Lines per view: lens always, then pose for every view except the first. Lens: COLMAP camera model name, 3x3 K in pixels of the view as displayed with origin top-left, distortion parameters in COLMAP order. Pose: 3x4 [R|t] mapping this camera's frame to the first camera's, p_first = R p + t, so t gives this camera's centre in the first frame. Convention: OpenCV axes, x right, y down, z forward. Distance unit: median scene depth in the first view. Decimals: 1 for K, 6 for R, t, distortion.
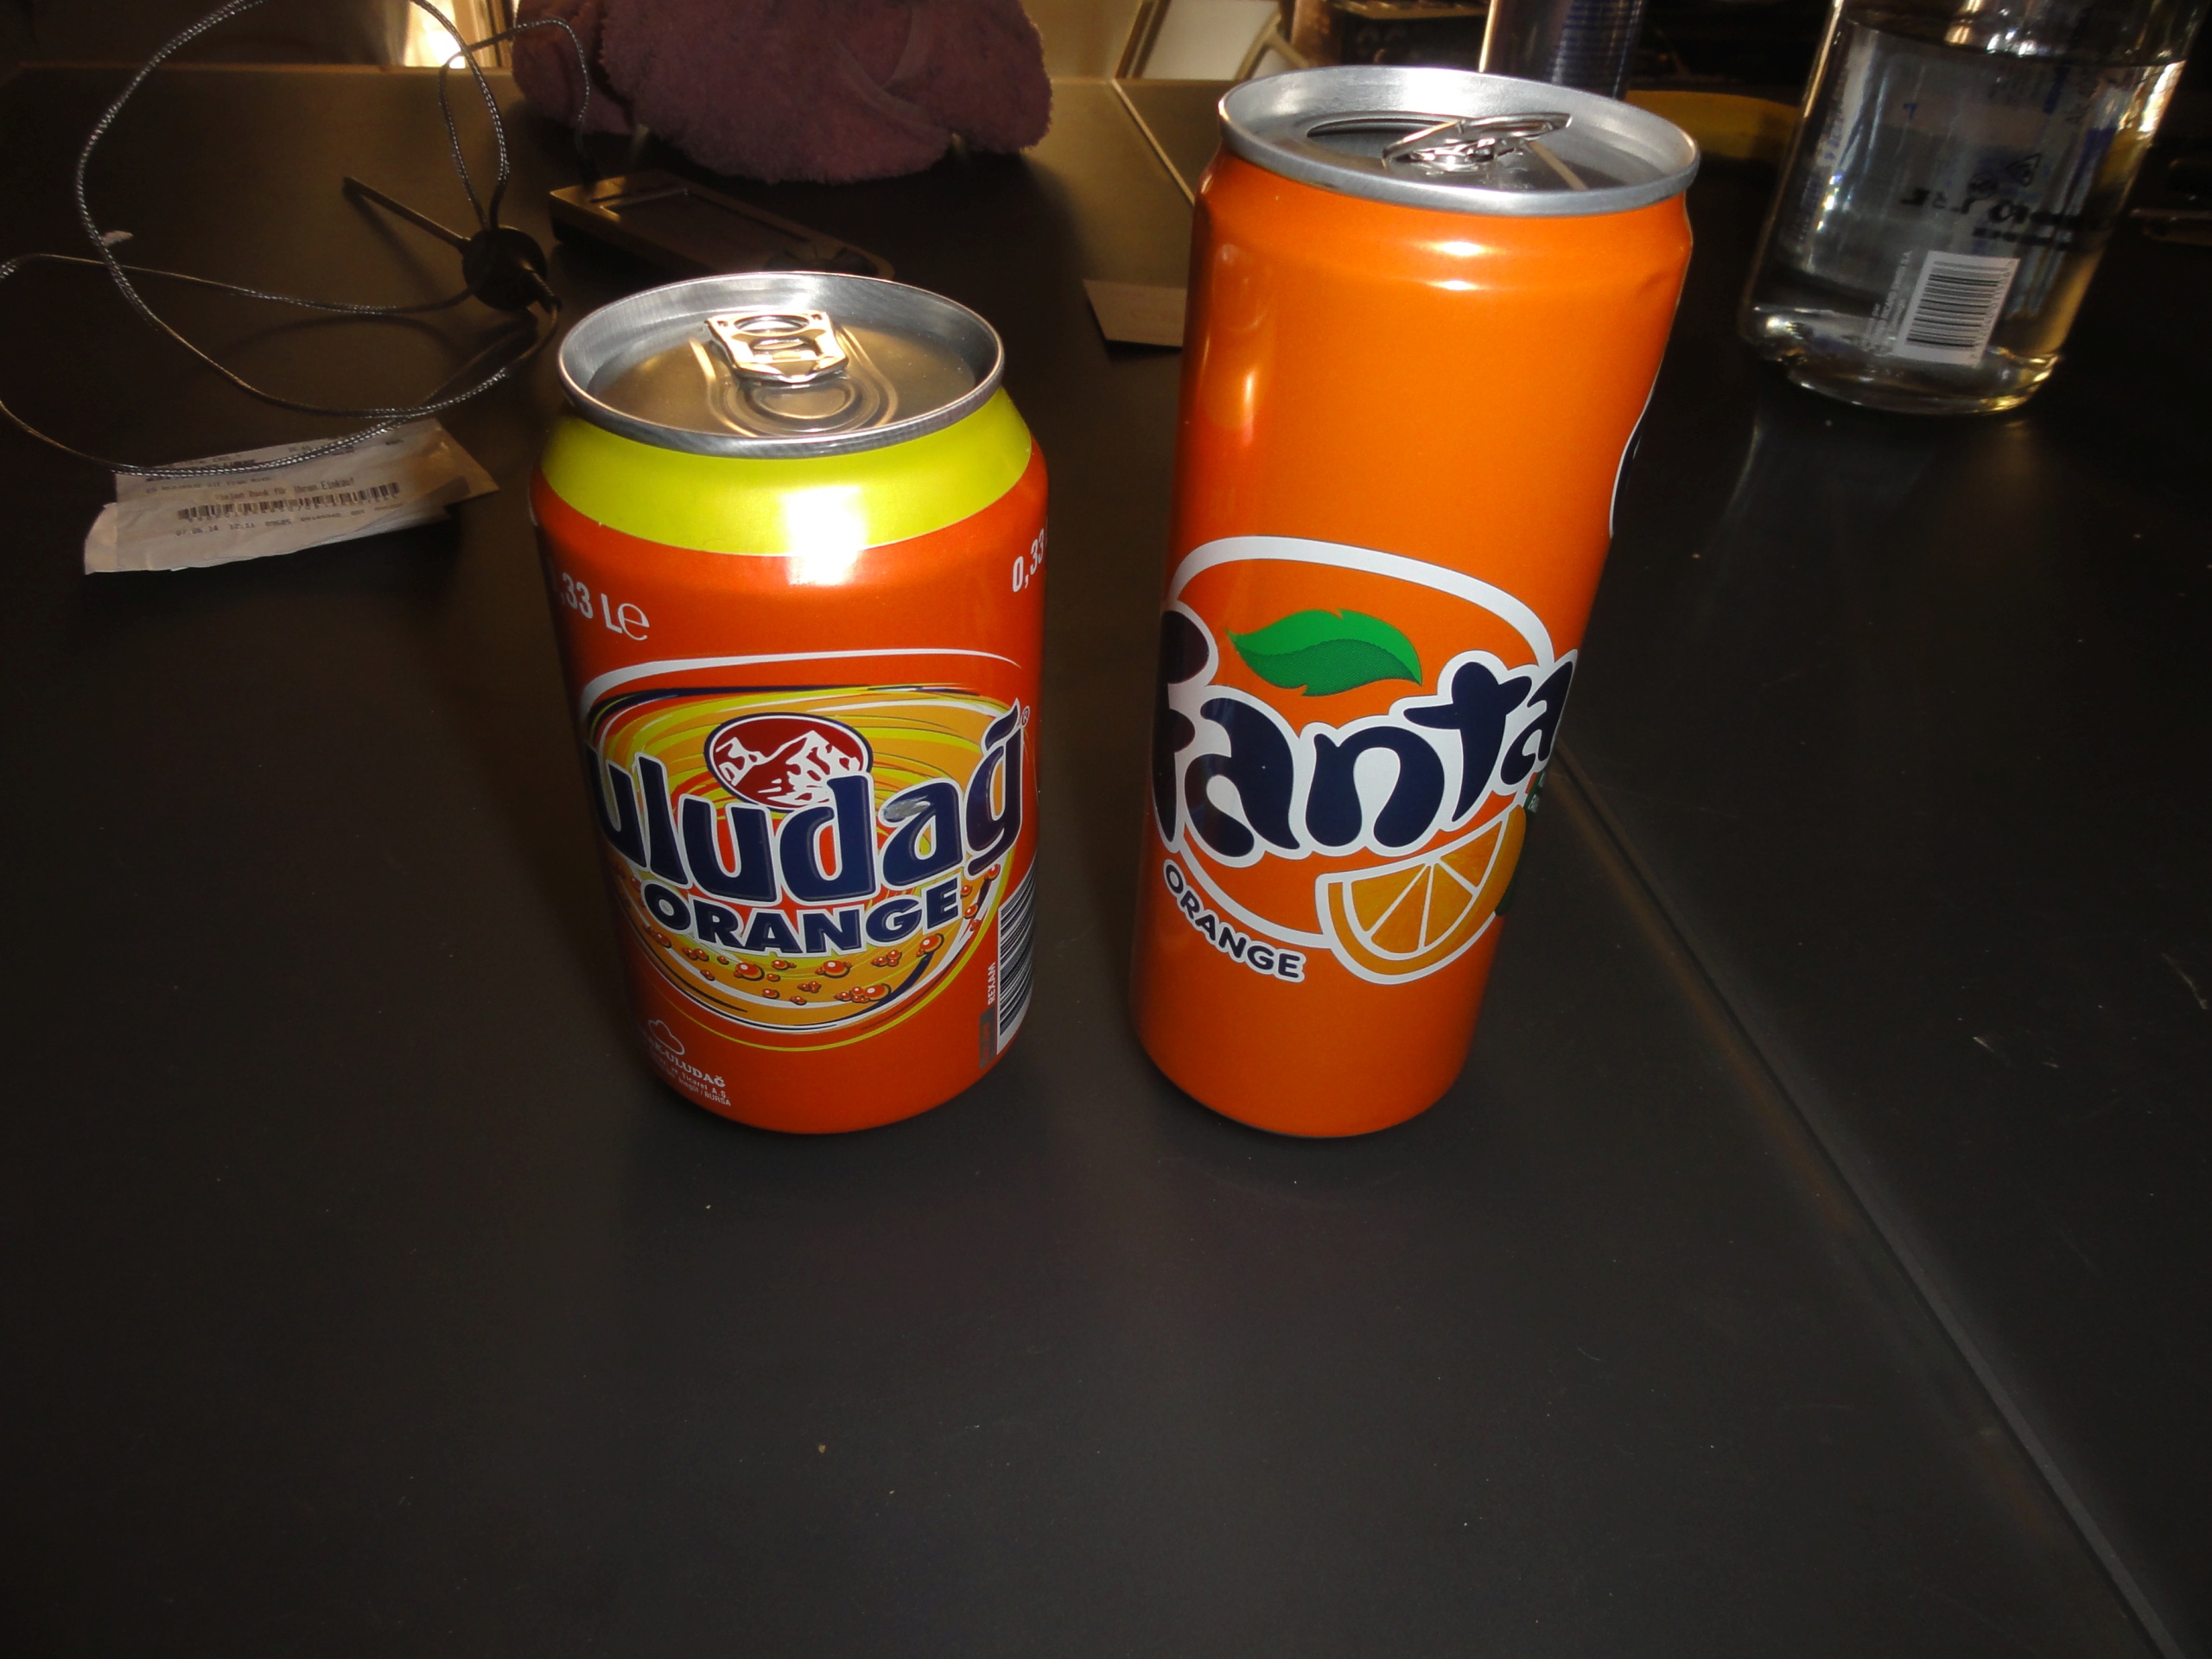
lens RADIAL K [[1550.6, 0, 1106.0], [0, 1550.6, 829.5], [0, 0, 1]] dist [-0.006667, -0.000048]
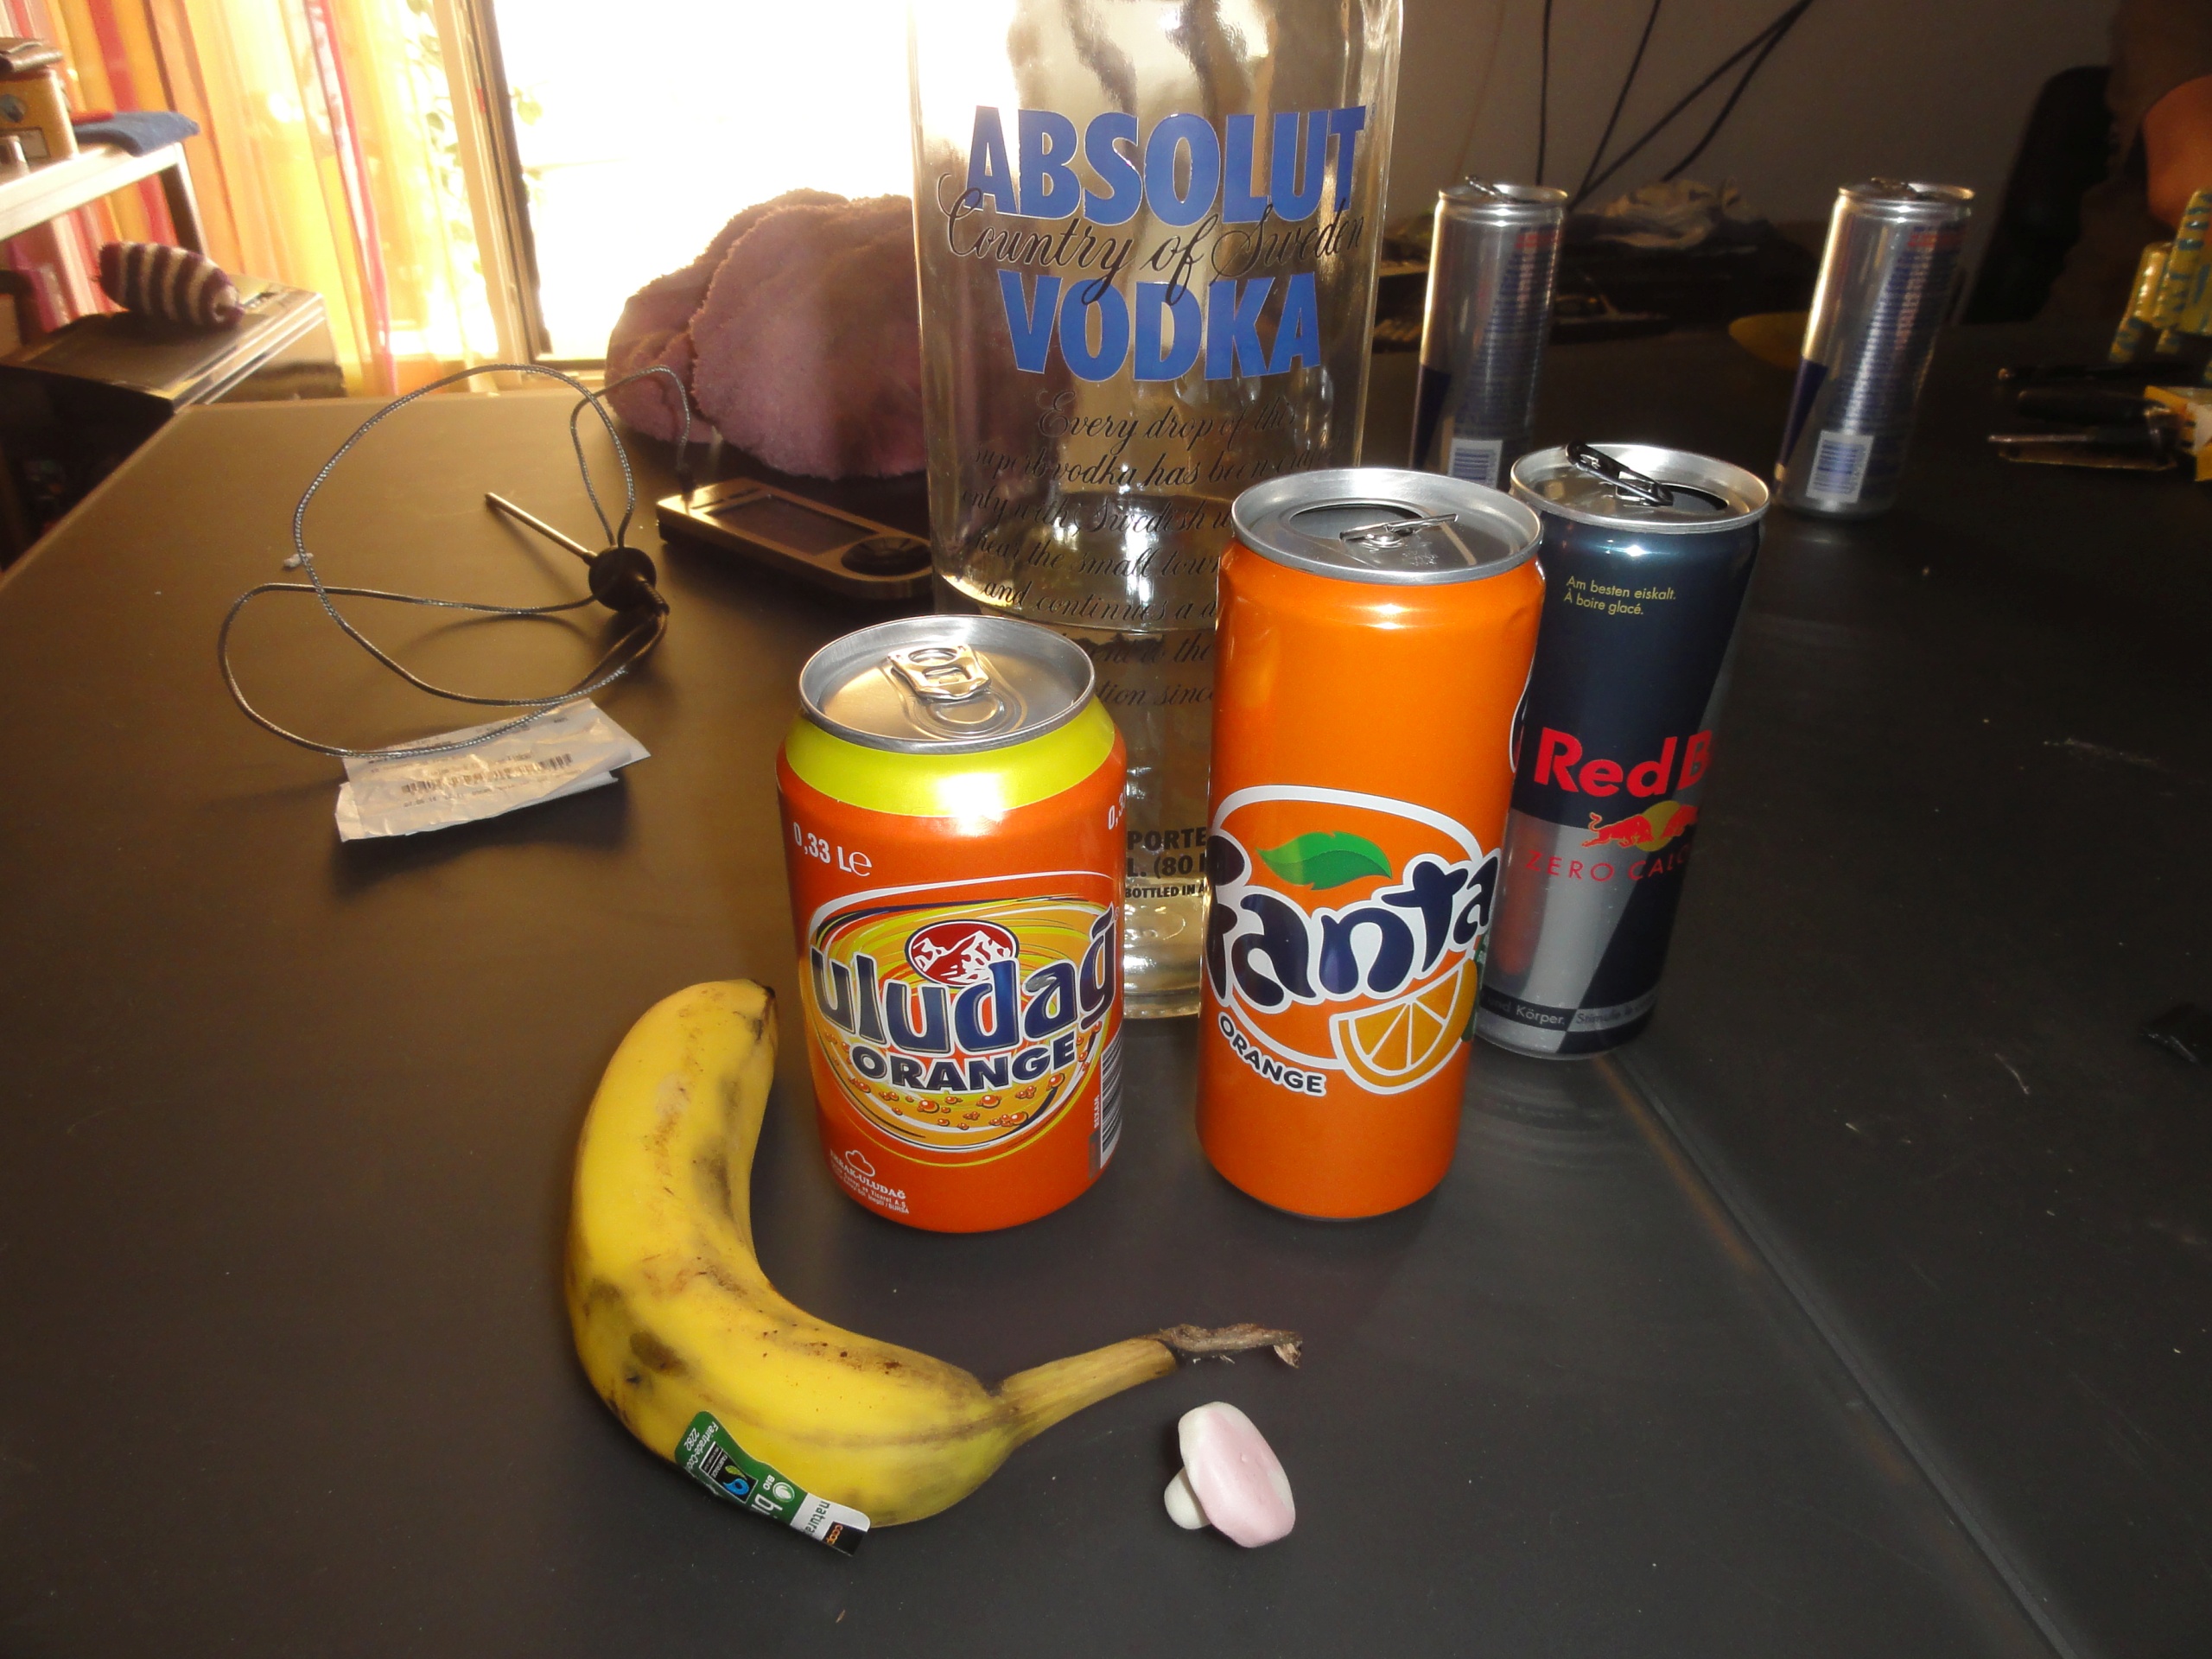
lens RADIAL K [[1550.6, 0, 1106.0], [0, 1550.6, 829.5], [0, 0, 1]] dist [-0.006667, -0.000048]
pose [[0.998654, -0.051827, -0.002152, -0.056246], [0.051127, 0.990476, -0.127838, 0.032014], [0.008757, 0.127556, 0.991793, -0.427127]]
